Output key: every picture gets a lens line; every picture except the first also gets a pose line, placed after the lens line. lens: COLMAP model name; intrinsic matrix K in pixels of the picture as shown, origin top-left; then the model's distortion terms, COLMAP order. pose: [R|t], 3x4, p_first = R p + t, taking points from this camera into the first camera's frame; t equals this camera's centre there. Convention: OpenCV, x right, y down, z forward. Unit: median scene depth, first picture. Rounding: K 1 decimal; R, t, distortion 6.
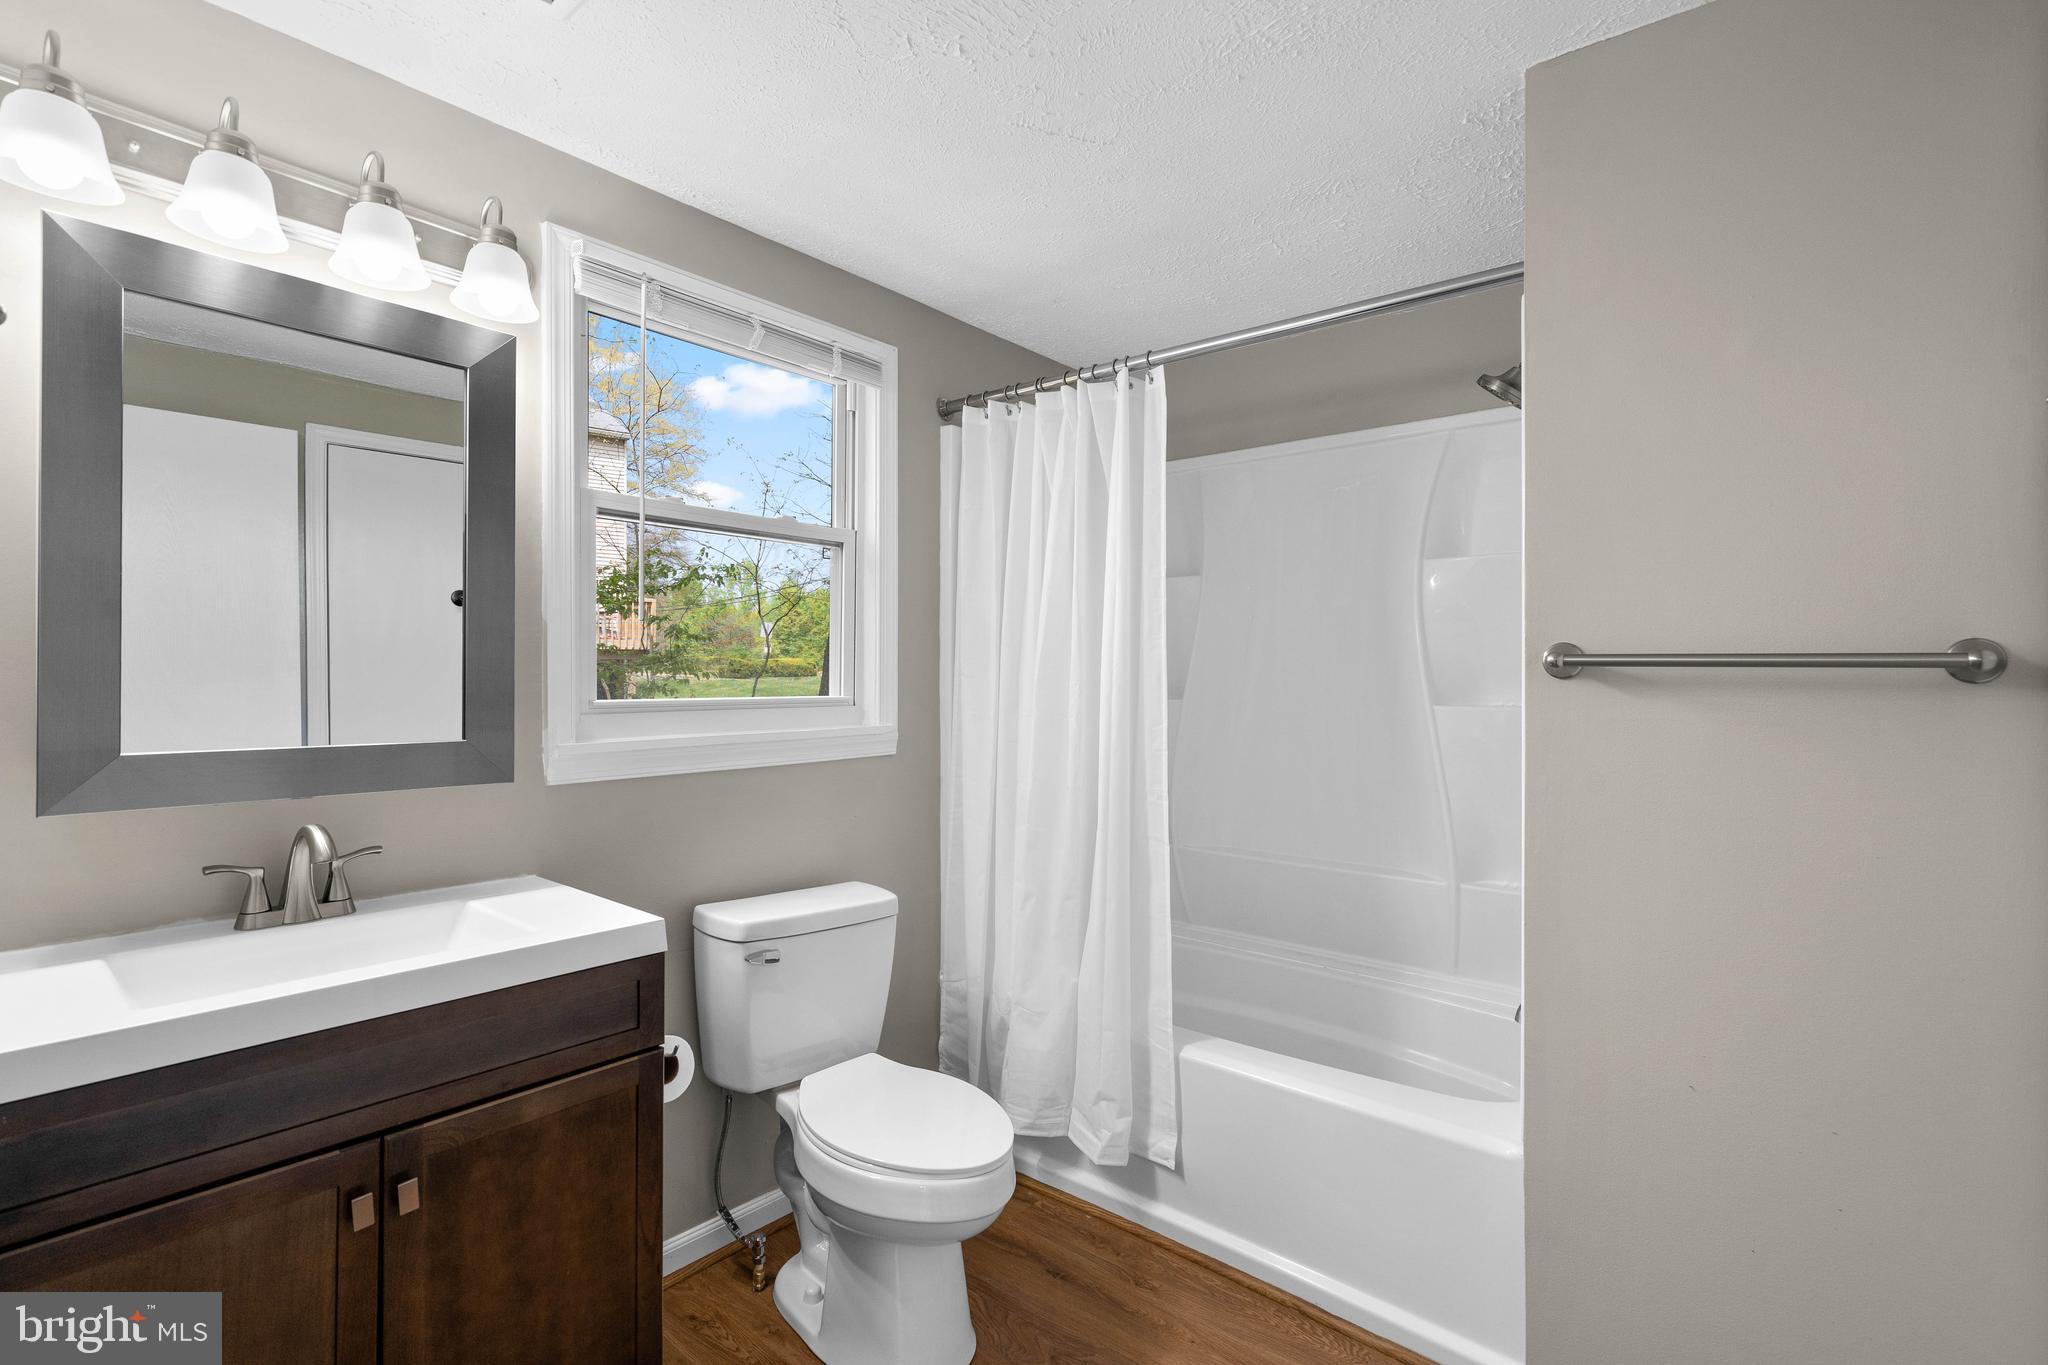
lens RADIAL K [[945.5, 0, 1019.5], [0, 945.5, 677.2], [0, 0, 1]] dist [-0.005187, -0.000246]
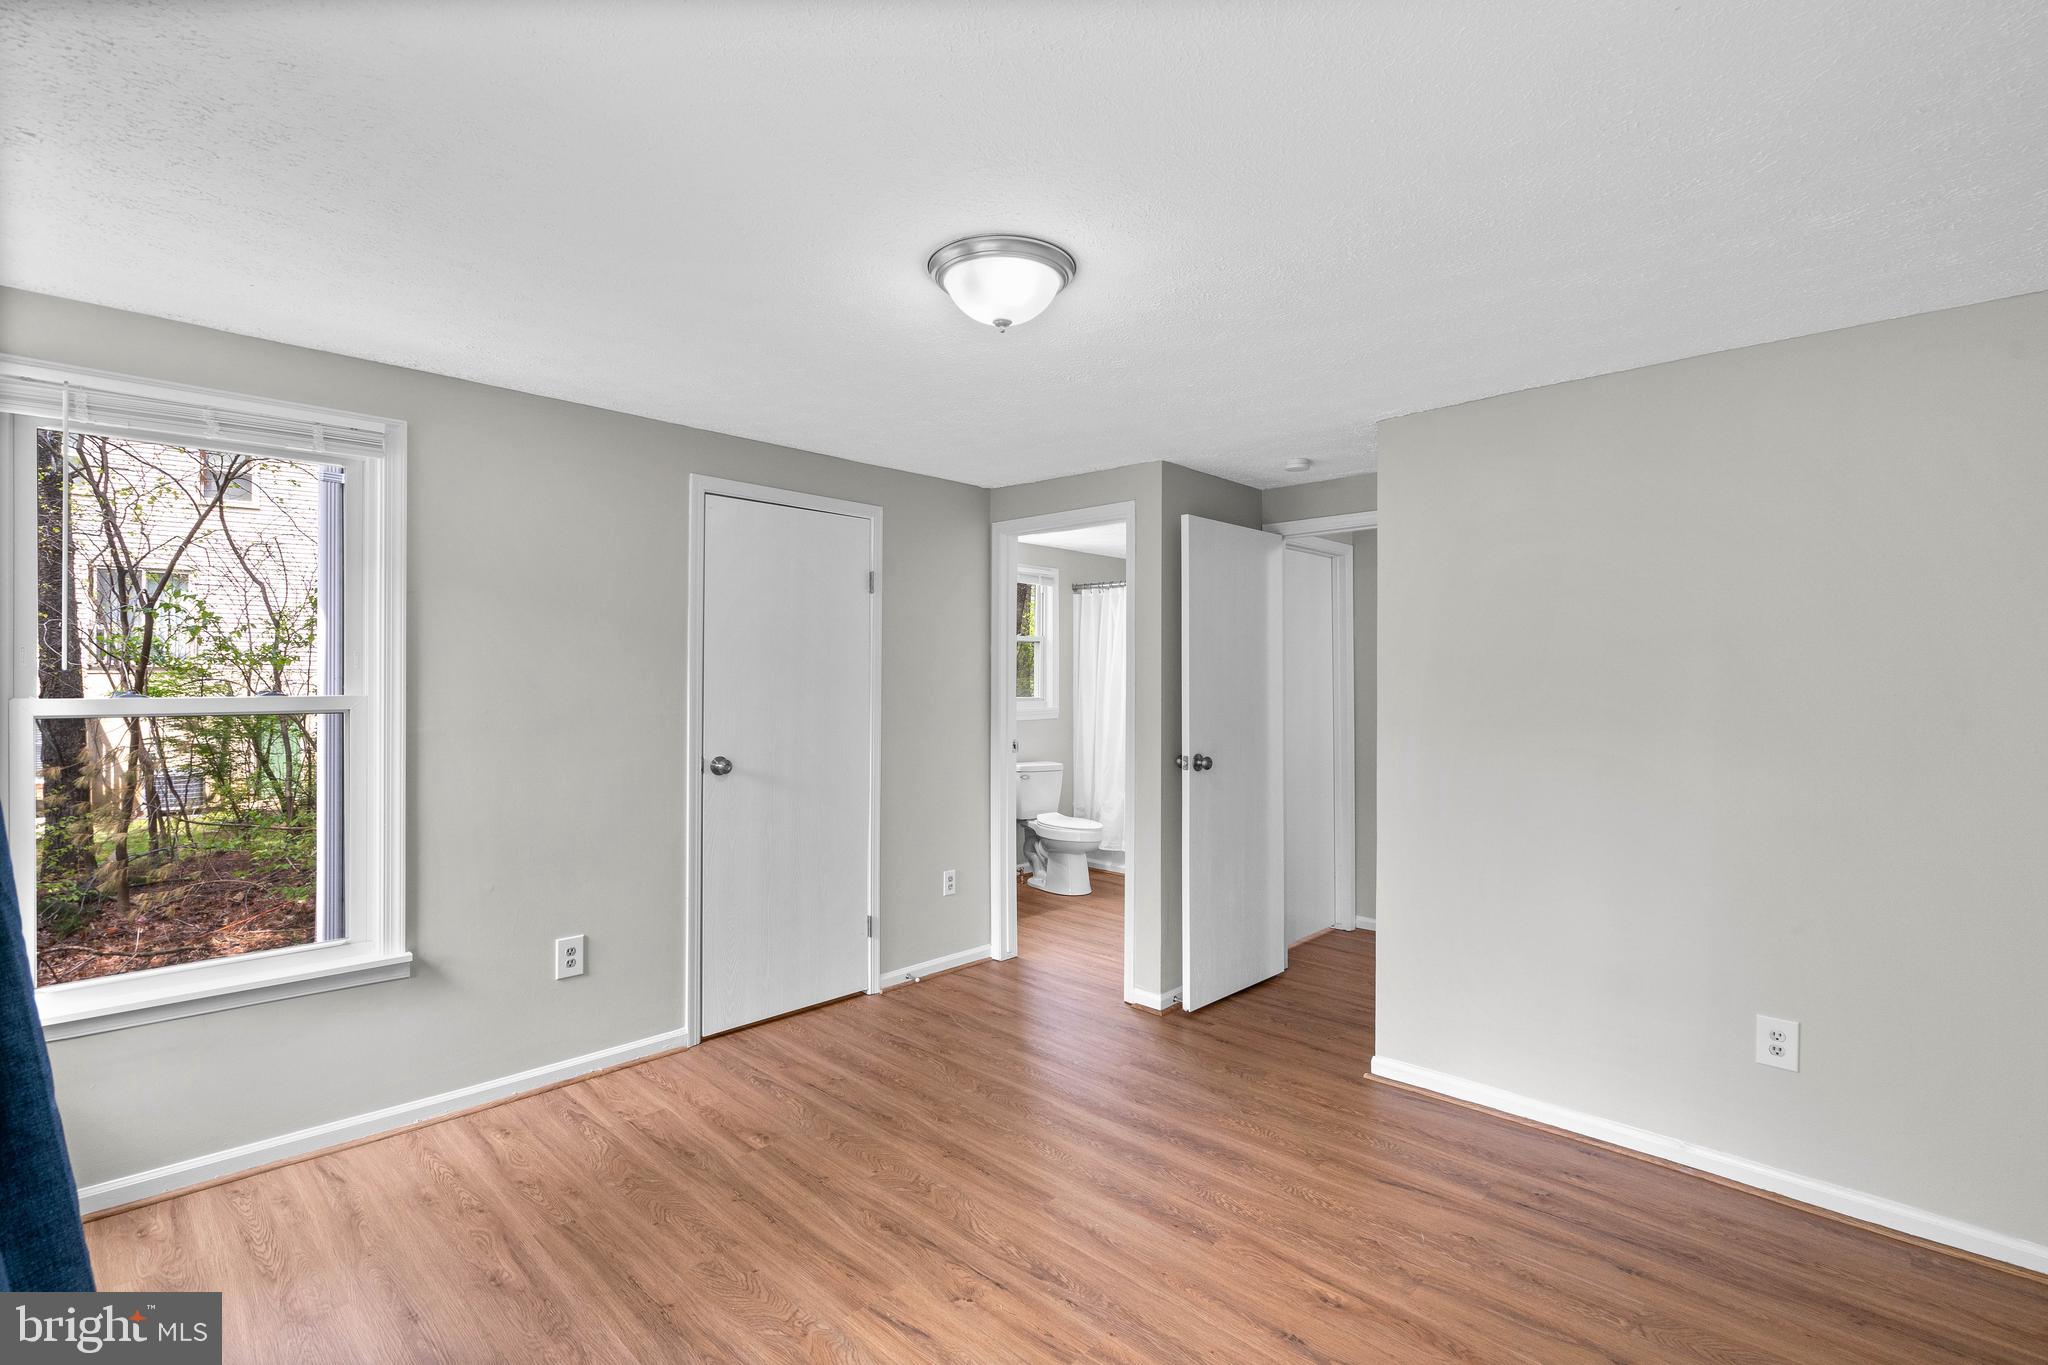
lens RADIAL K [[945.5, 0, 1029.1], [0, 945.5, 682.0], [0, 0, 1]] dist [-0.005187, -0.000246]
pose [[0.996507, -0.002215, -0.083477, 0.013004], [0.001964, 0.999993, -0.003098, -0.017759], [0.083483, 0.002923, 0.996505, -1.739708]]
